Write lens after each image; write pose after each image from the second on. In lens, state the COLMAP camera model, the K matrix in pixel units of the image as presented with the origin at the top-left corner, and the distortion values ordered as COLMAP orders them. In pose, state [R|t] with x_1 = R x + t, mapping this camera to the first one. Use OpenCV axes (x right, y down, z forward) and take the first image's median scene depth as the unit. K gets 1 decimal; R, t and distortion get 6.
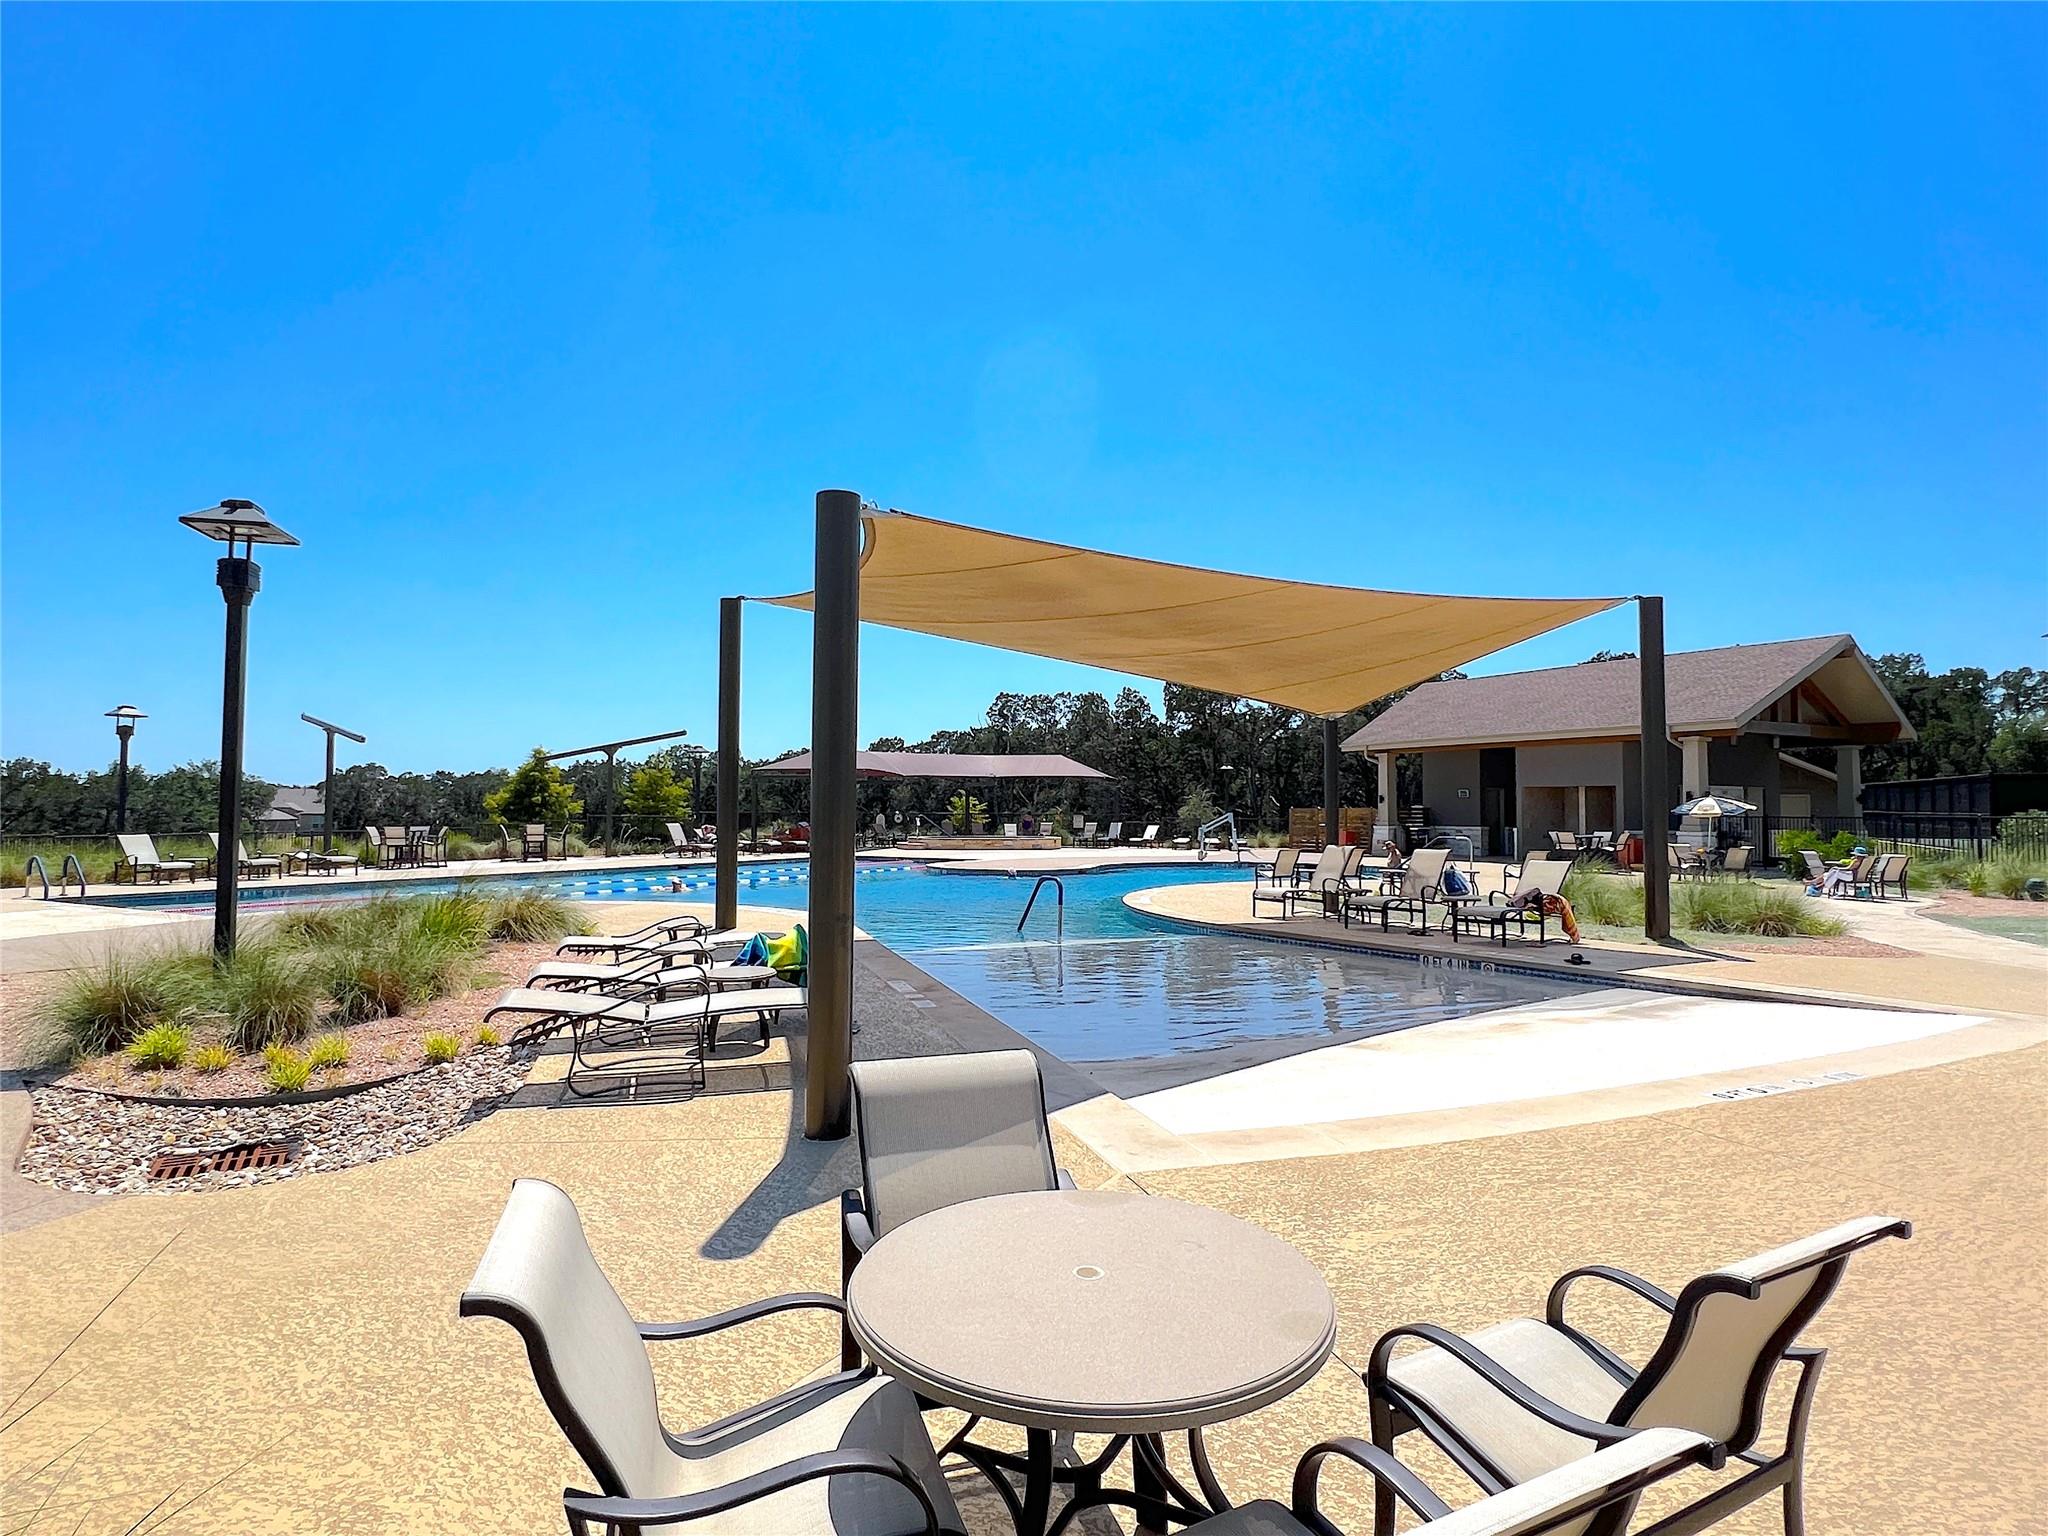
lens RADIAL K [[1075.8, 0, 1024.0], [0, 1075.8, 768.0], [0, 0, 1]] dist [0.001073, 0.000186]
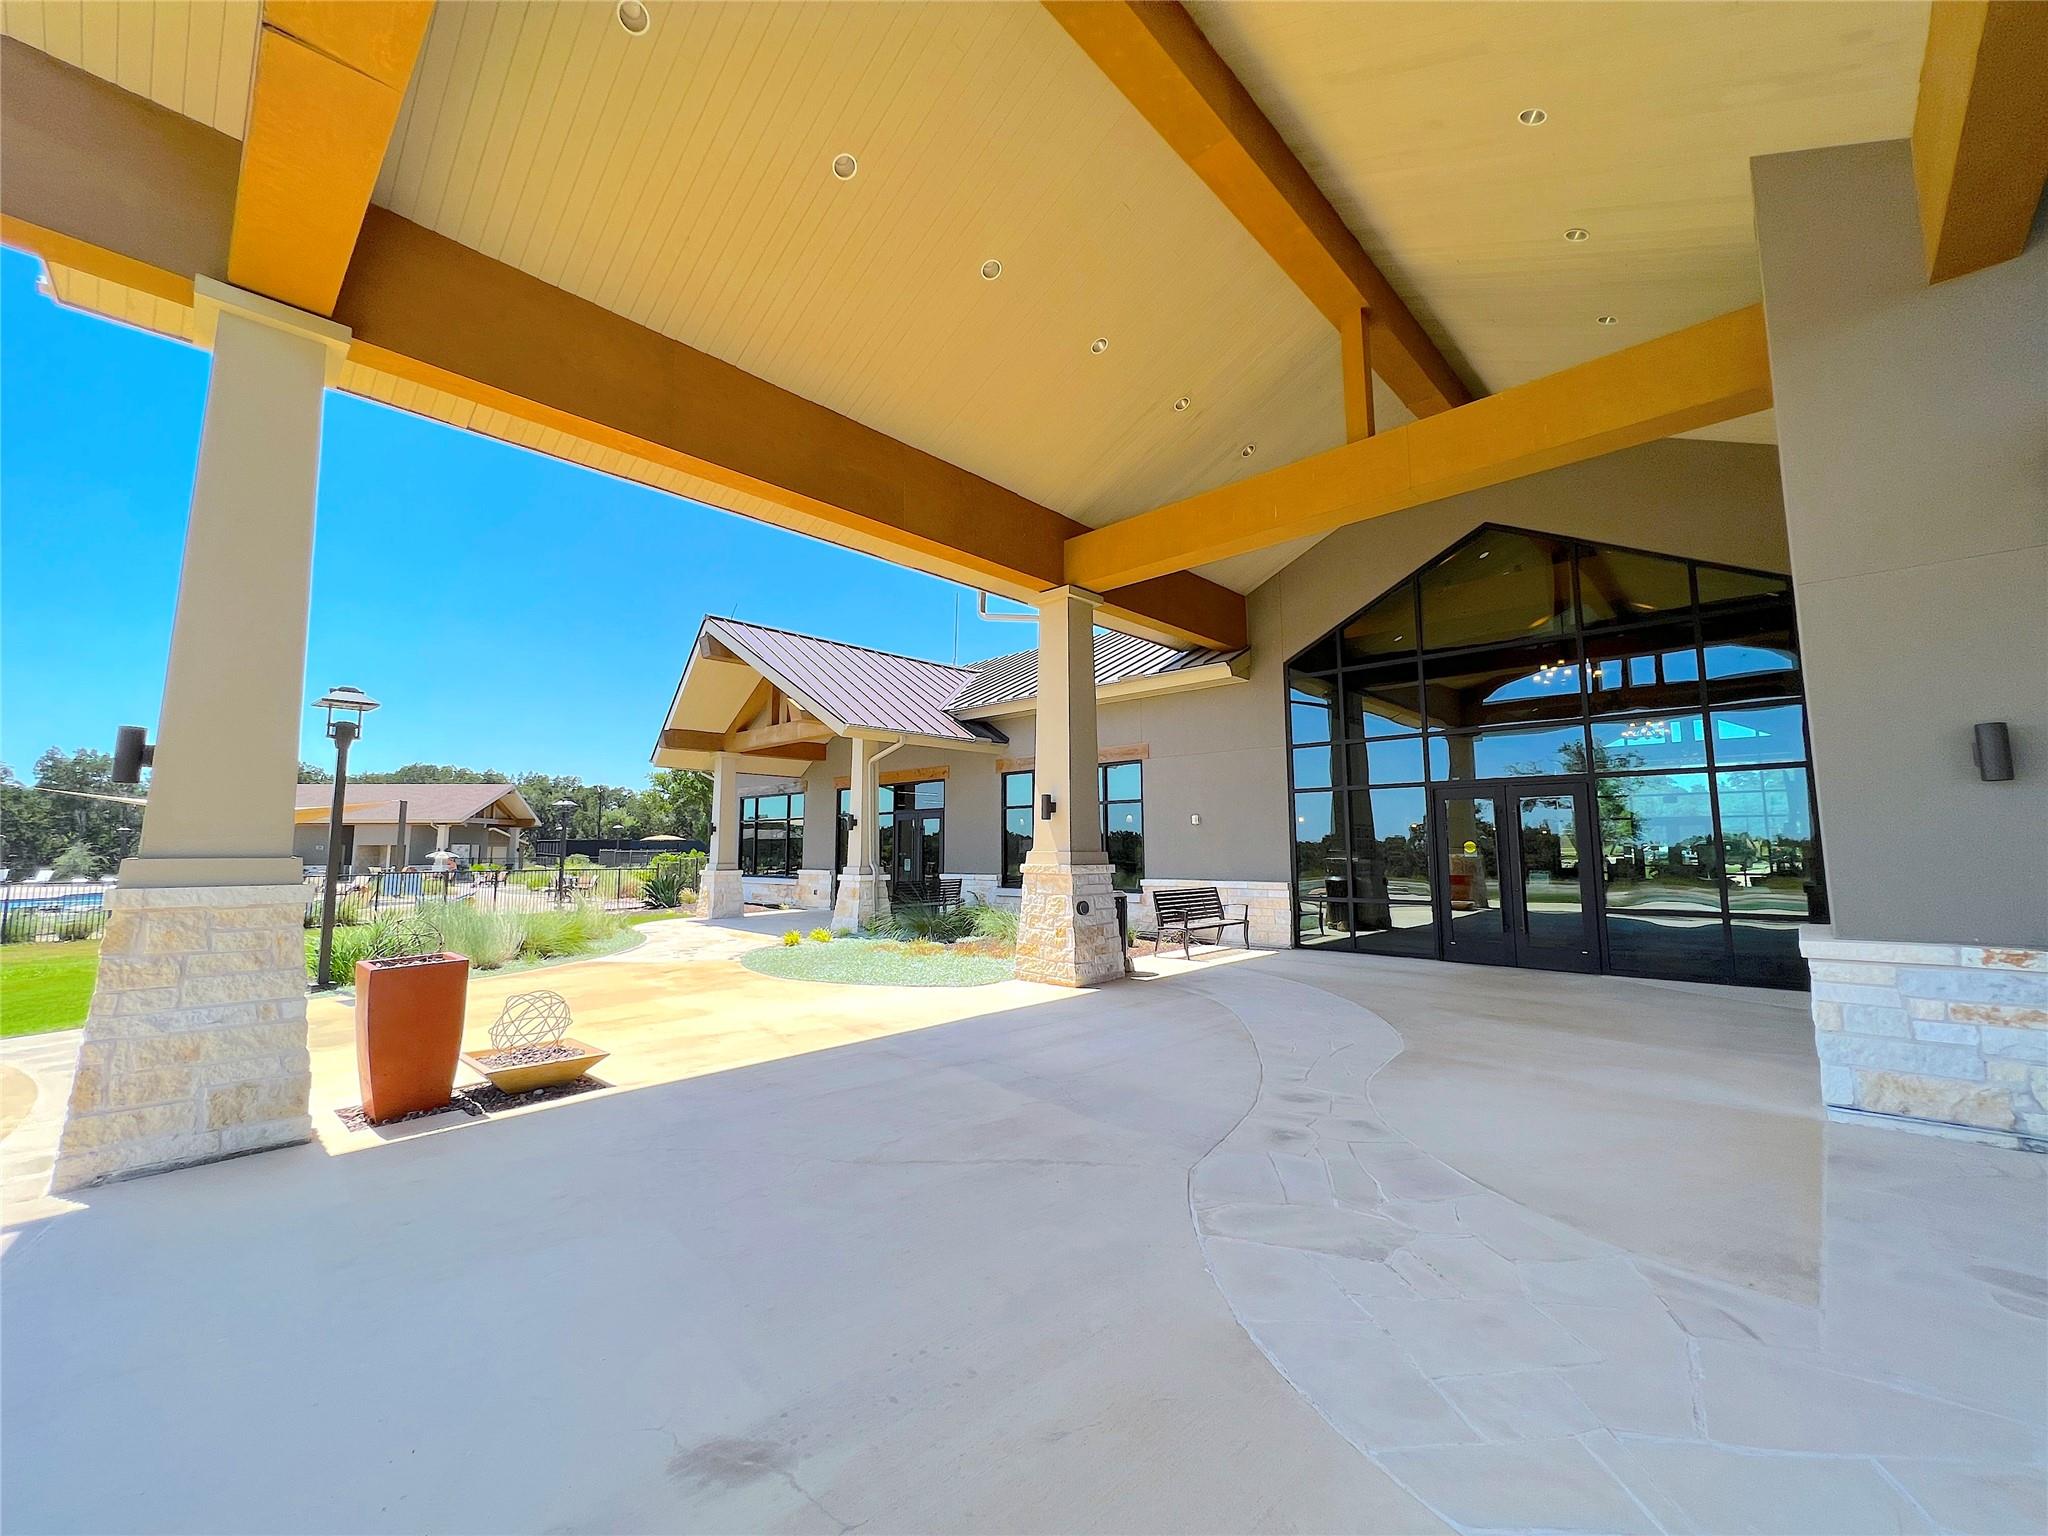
lens RADIAL K [[824.7, 0, 1024.0], [0, 824.7, 768.0], [0, 0, 1]] dist [-0.000194, -0.000003]
pose [[0.441048, 0.077593, 0.894123, -0.410936], [-0.028672, 0.996965, -0.072374, -0.054643], [-0.897025, 0.006284, 0.441935, -0.875592]]
